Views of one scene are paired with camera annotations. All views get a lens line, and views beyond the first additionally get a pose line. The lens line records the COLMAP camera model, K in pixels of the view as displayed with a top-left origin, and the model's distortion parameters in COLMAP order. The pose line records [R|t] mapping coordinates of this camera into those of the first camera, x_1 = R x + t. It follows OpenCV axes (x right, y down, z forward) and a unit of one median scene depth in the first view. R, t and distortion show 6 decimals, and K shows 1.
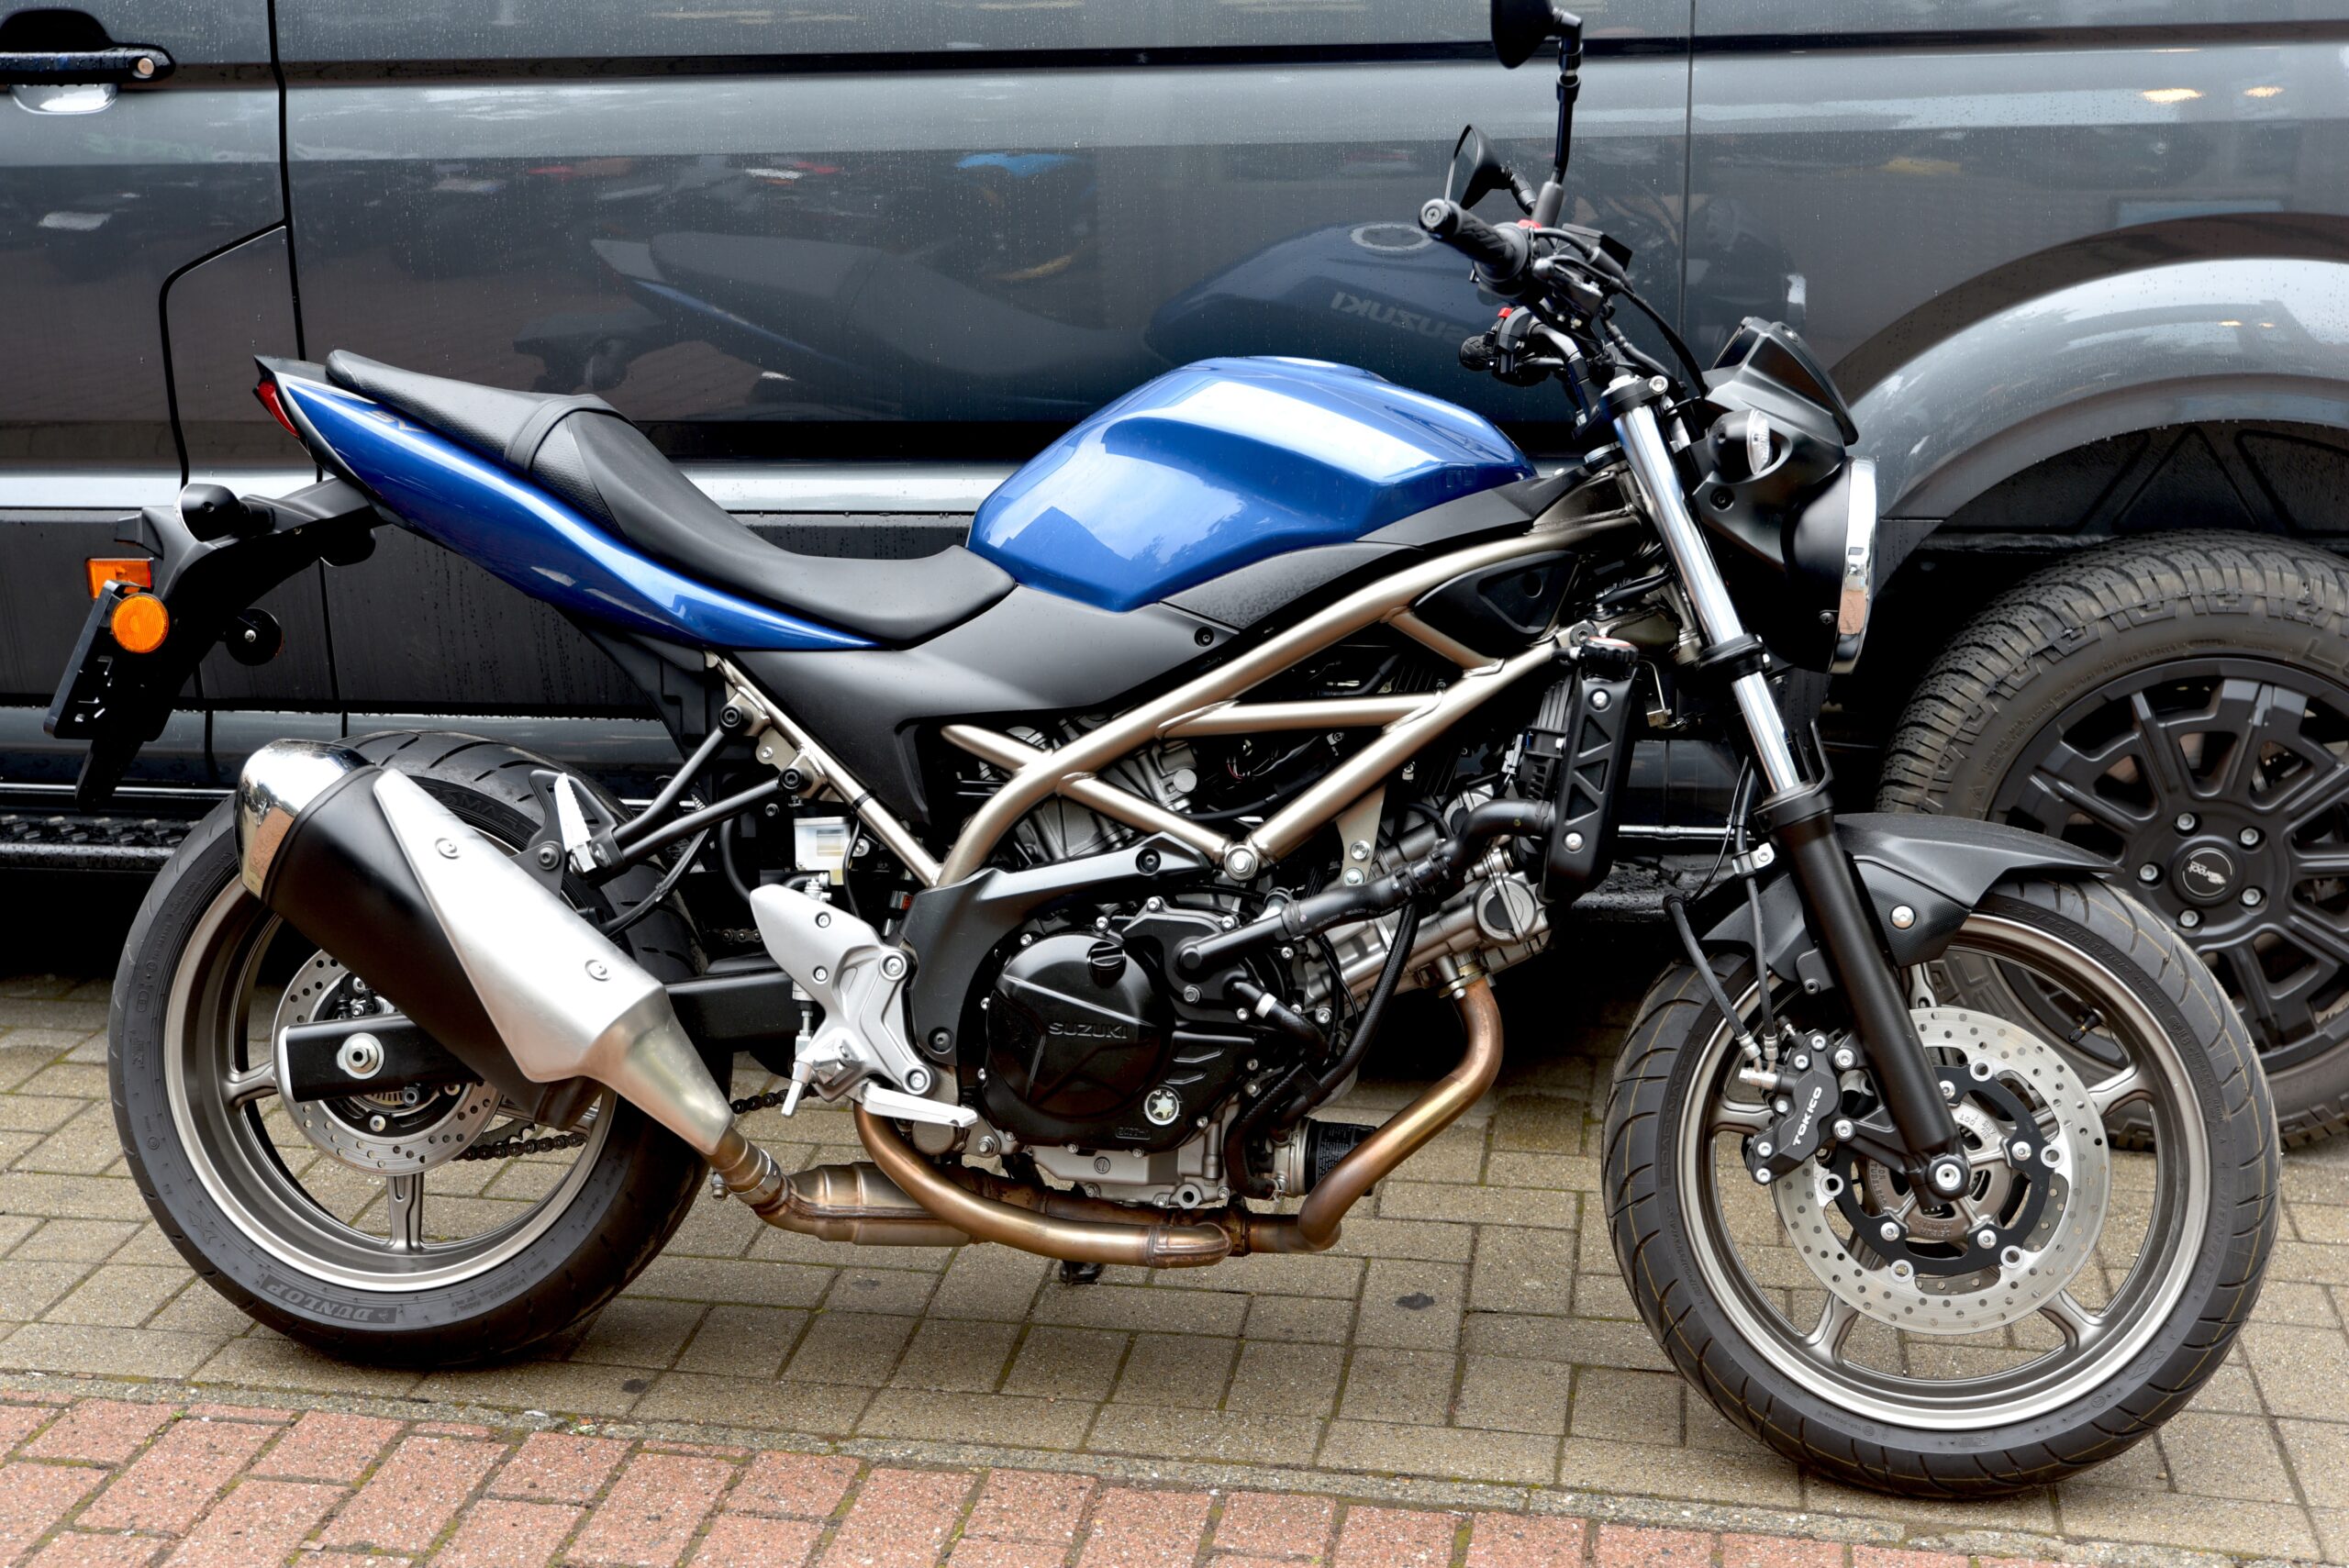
lens RADIAL K [[3196.0, 0, 1186.4], [0, 3196.0, 786.3], [0, 0, 1]] dist [0.095642, 0.000000]
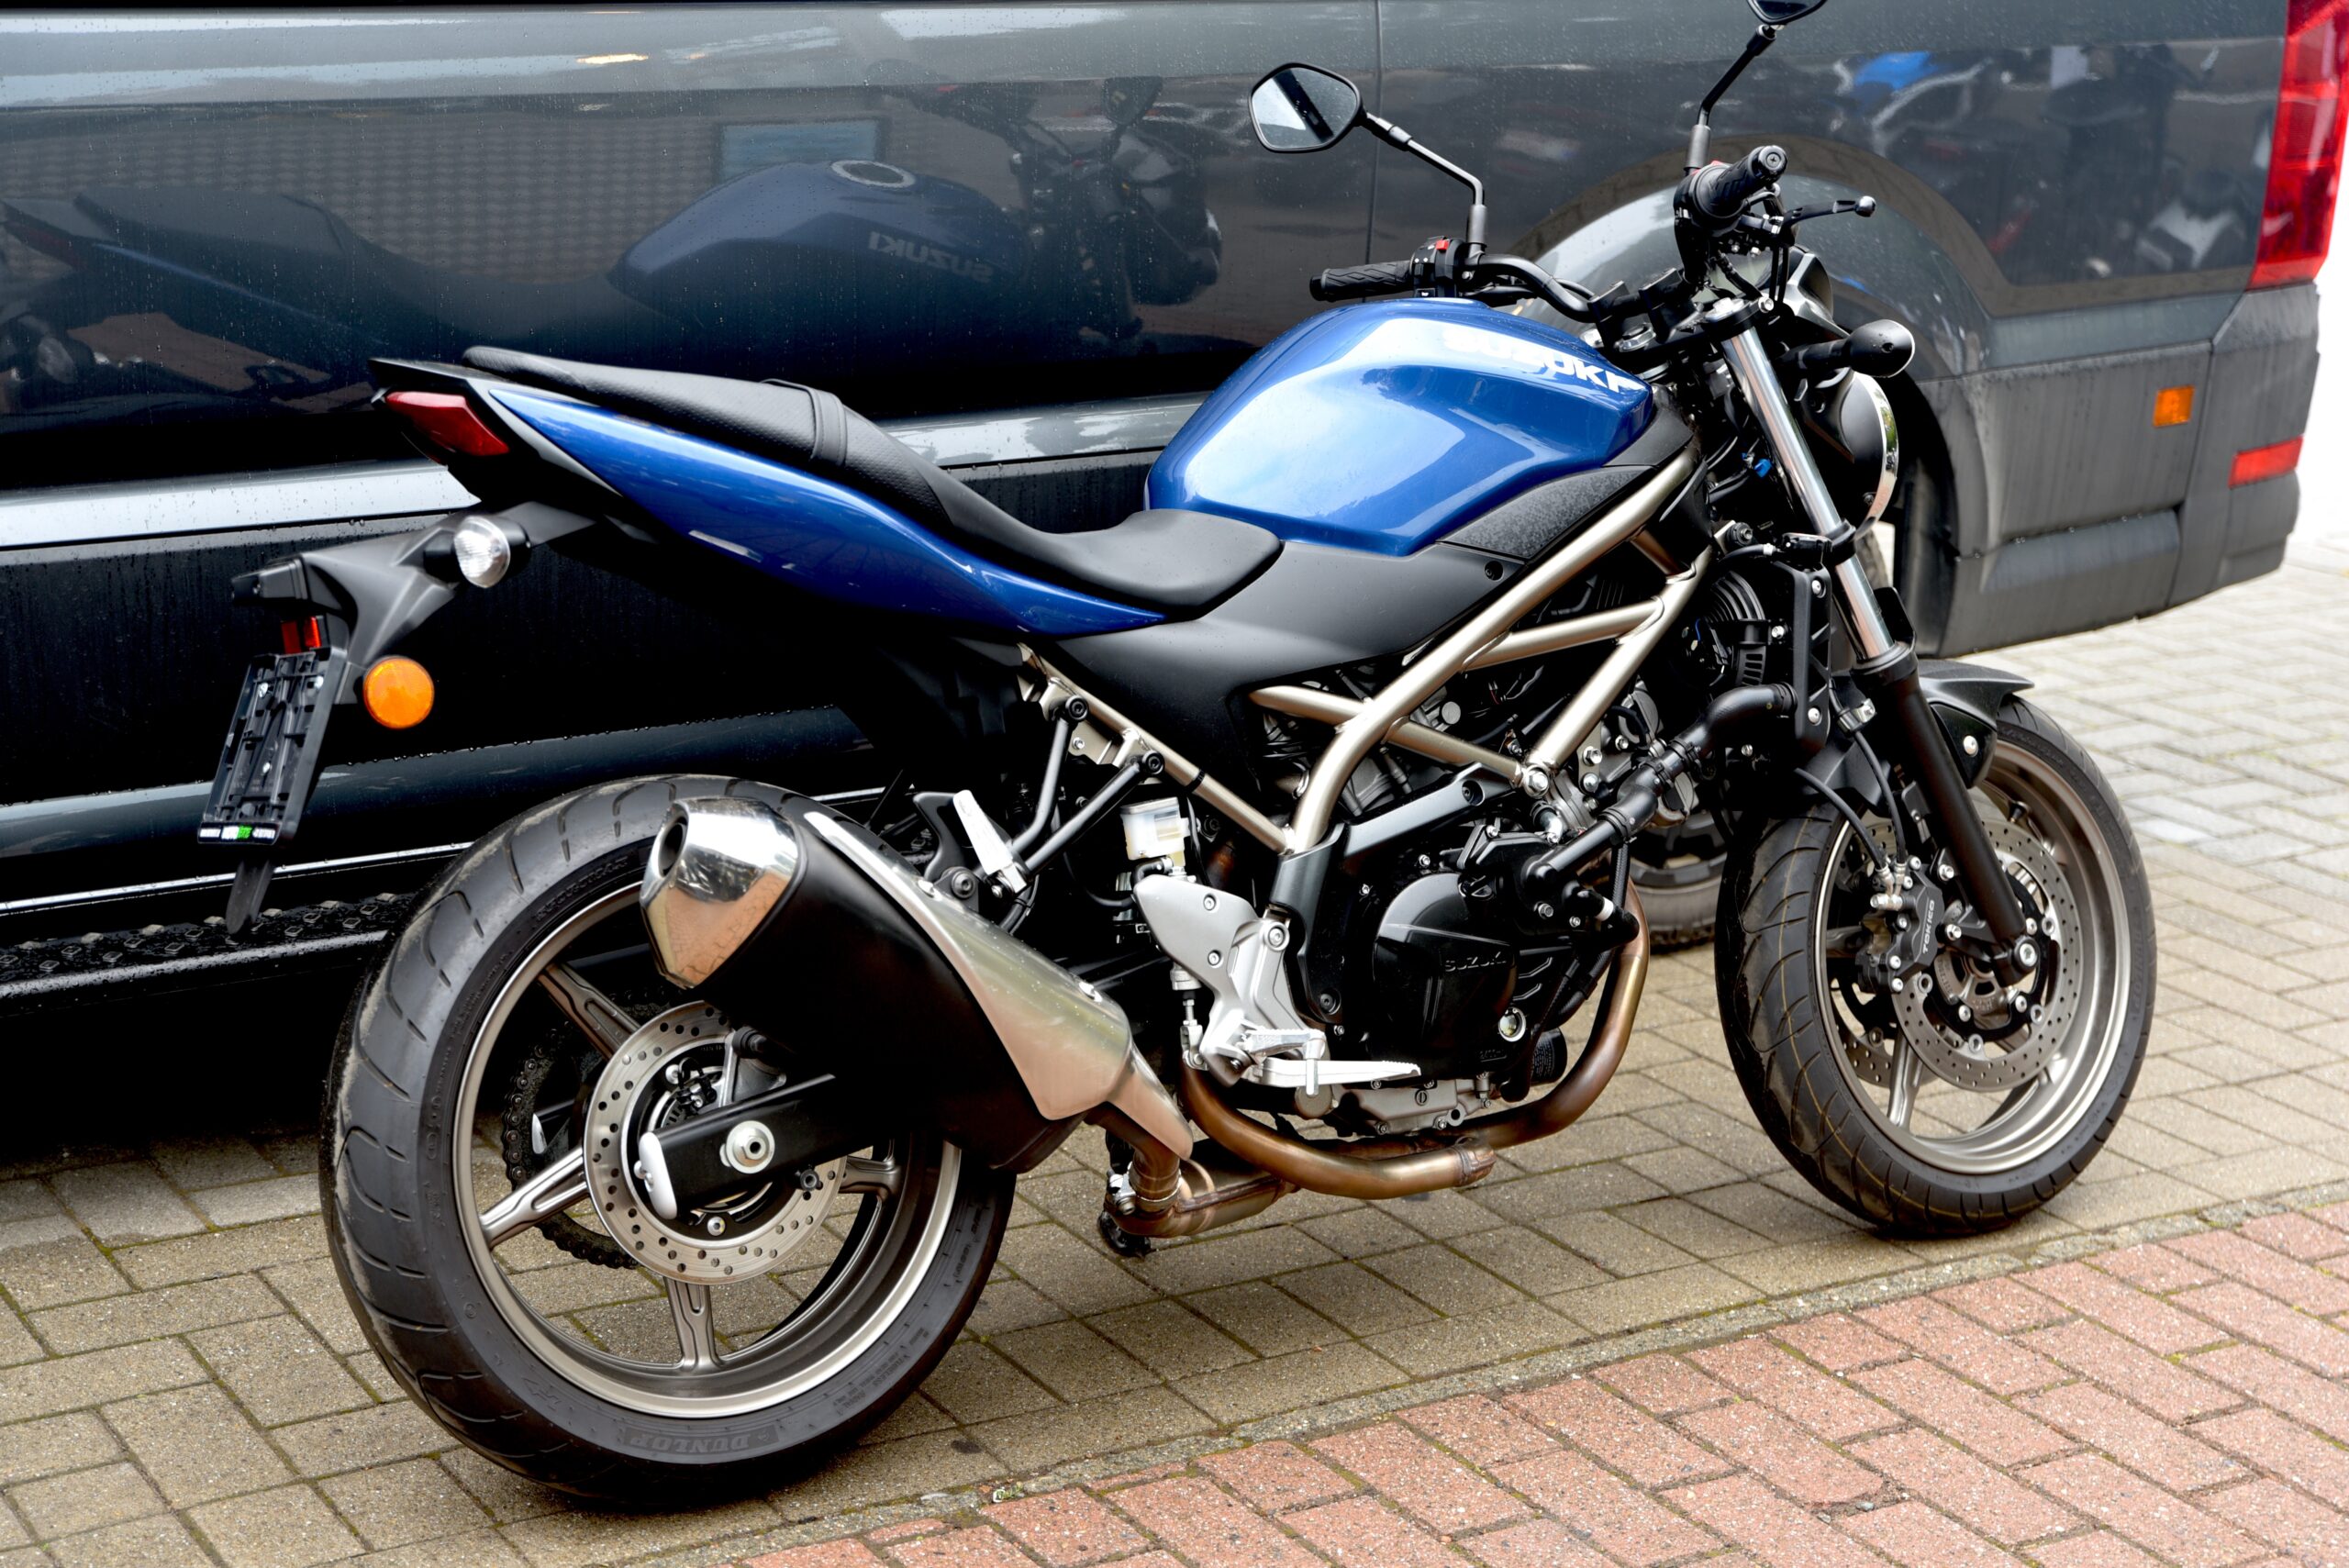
lens RADIAL K [[3536.6, 0, 1191.3], [0, 3536.6, 797.3], [0, 0, 1]] dist [0.131082, 0.000000]
pose [[0.745518, -0.141152, 0.651367, -0.812258], [0.128855, 0.989403, 0.066925, -0.062373], [-0.653911, 0.034038, 0.755806, 0.190191]]
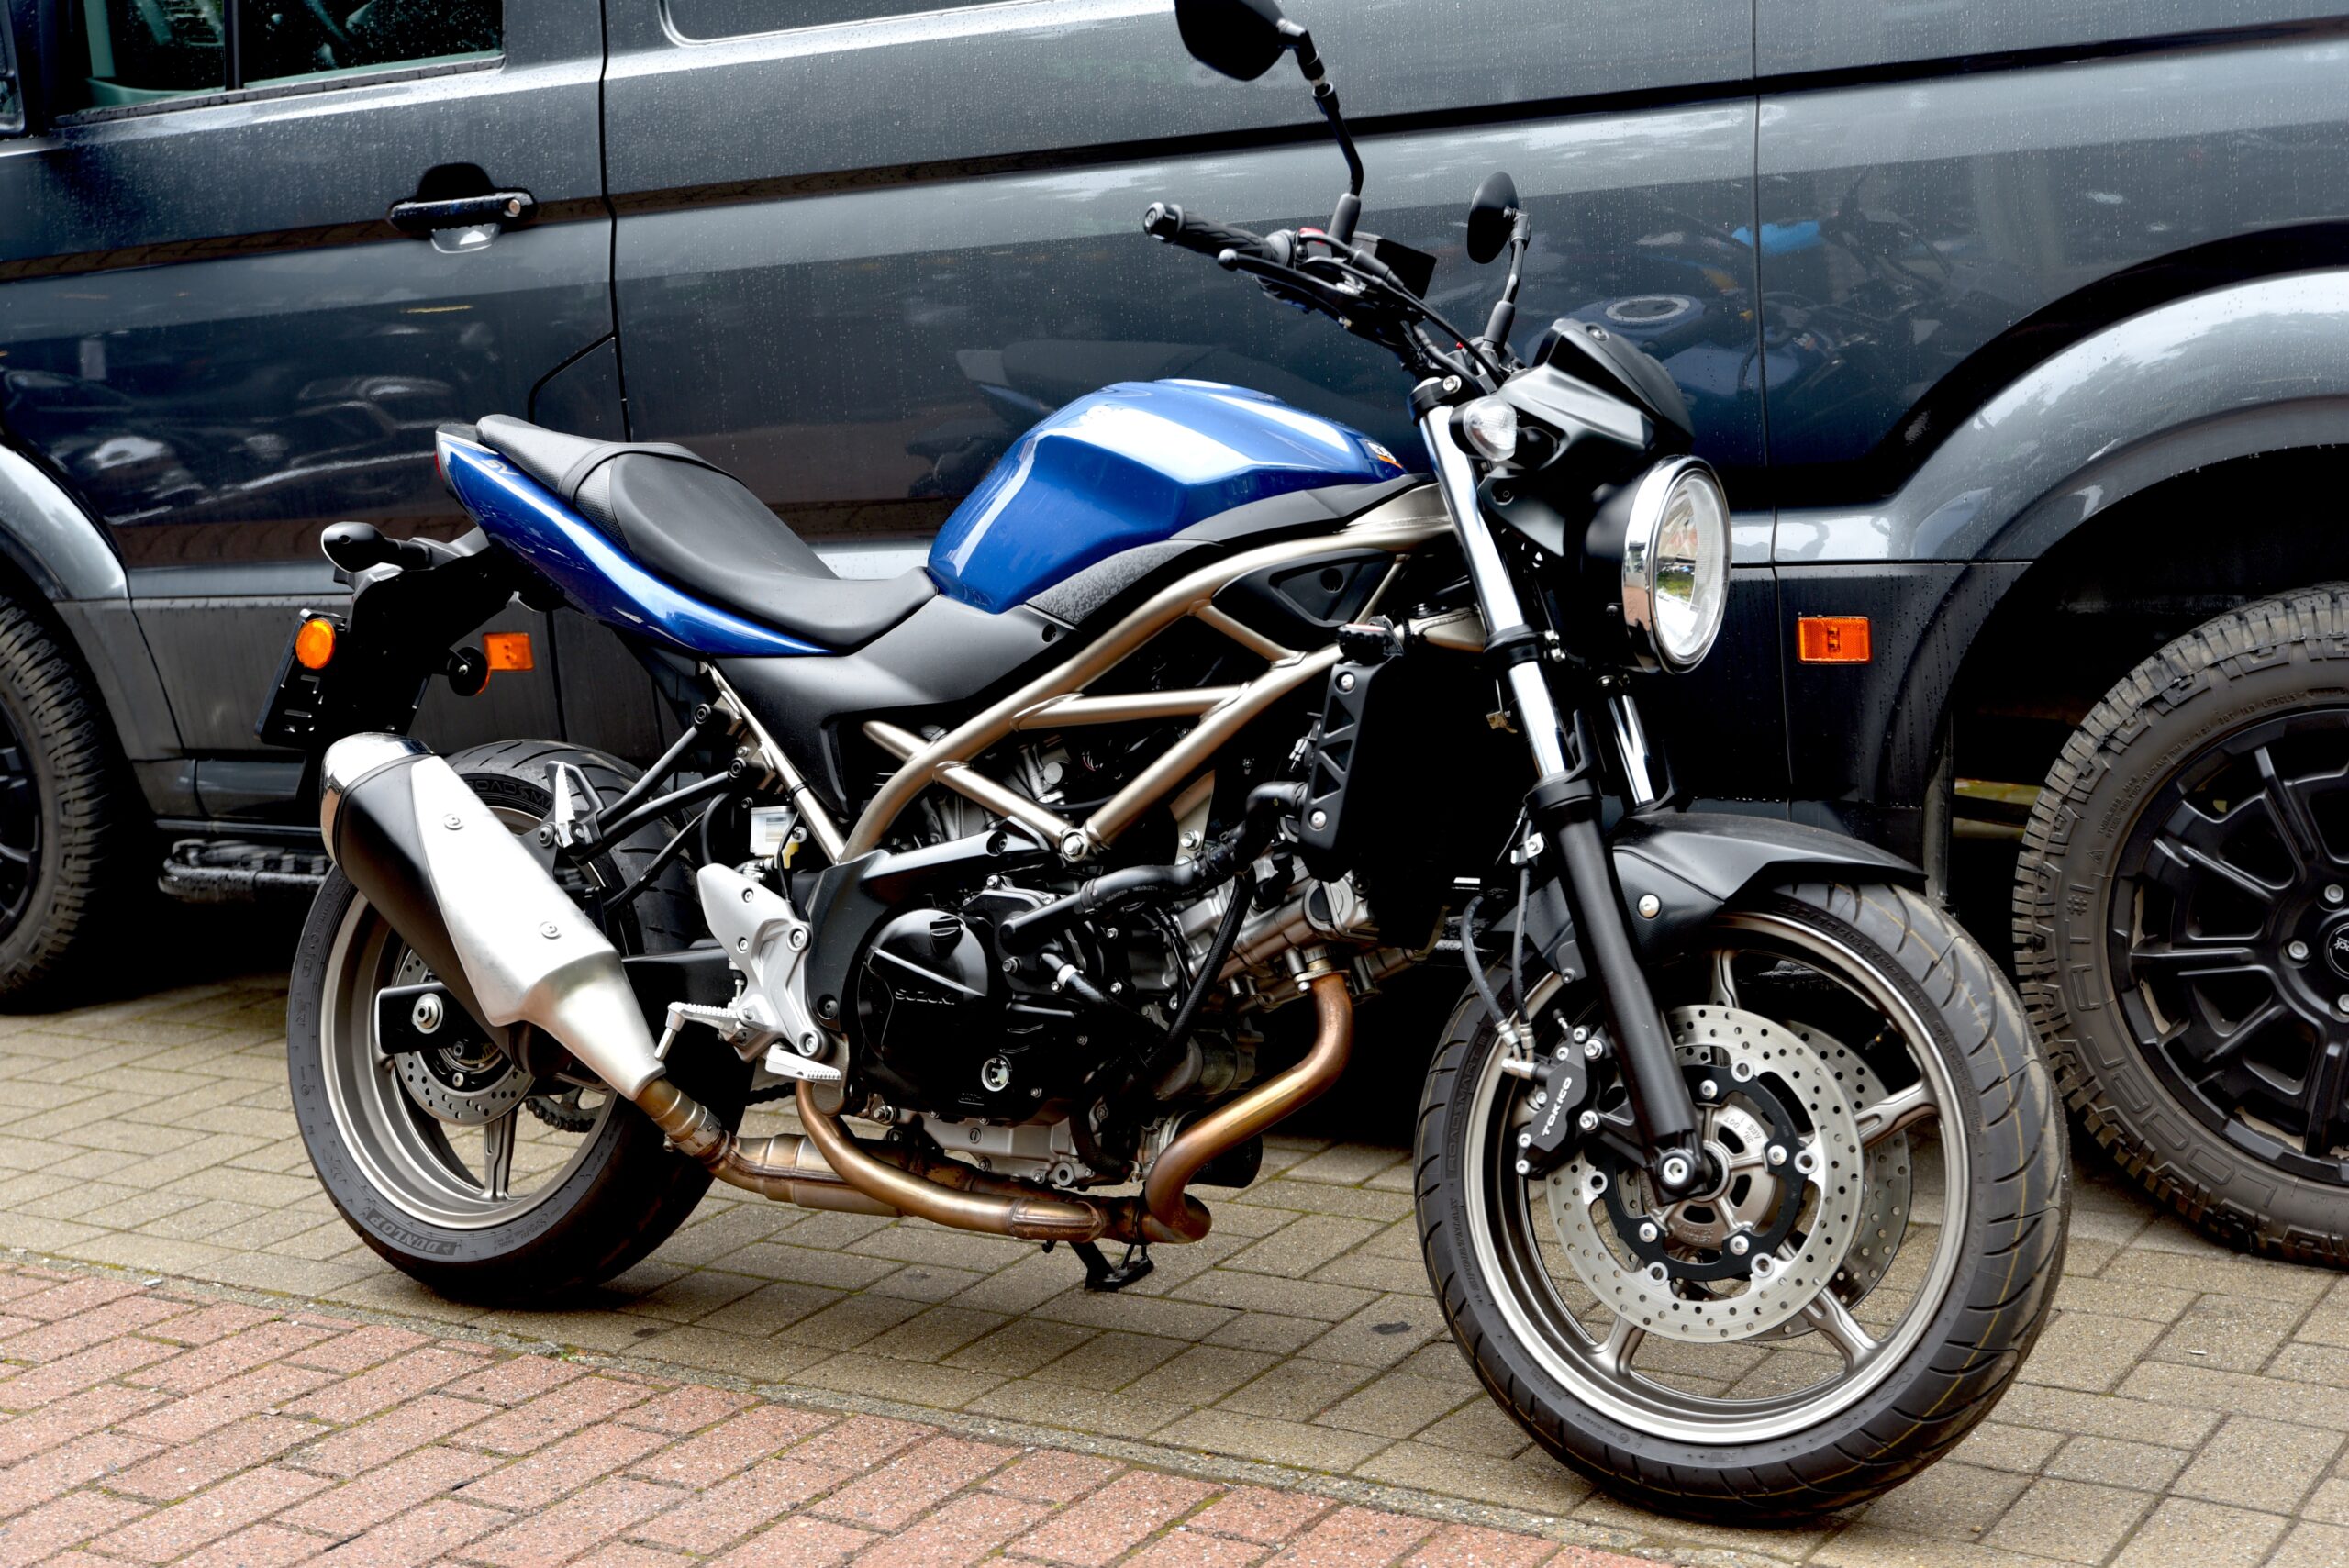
lens RADIAL K [[3363.8, 0, 1185.7], [0, 3363.8, 782.9], [0, 0, 1]] dist [0.105106, 0.000000]
pose [[0.921487, 0.012400, -0.388211, 0.473521], [-0.047308, 0.995632, -0.080491, 0.089323], [0.385517, 0.092537, 0.918049, -0.007843]]
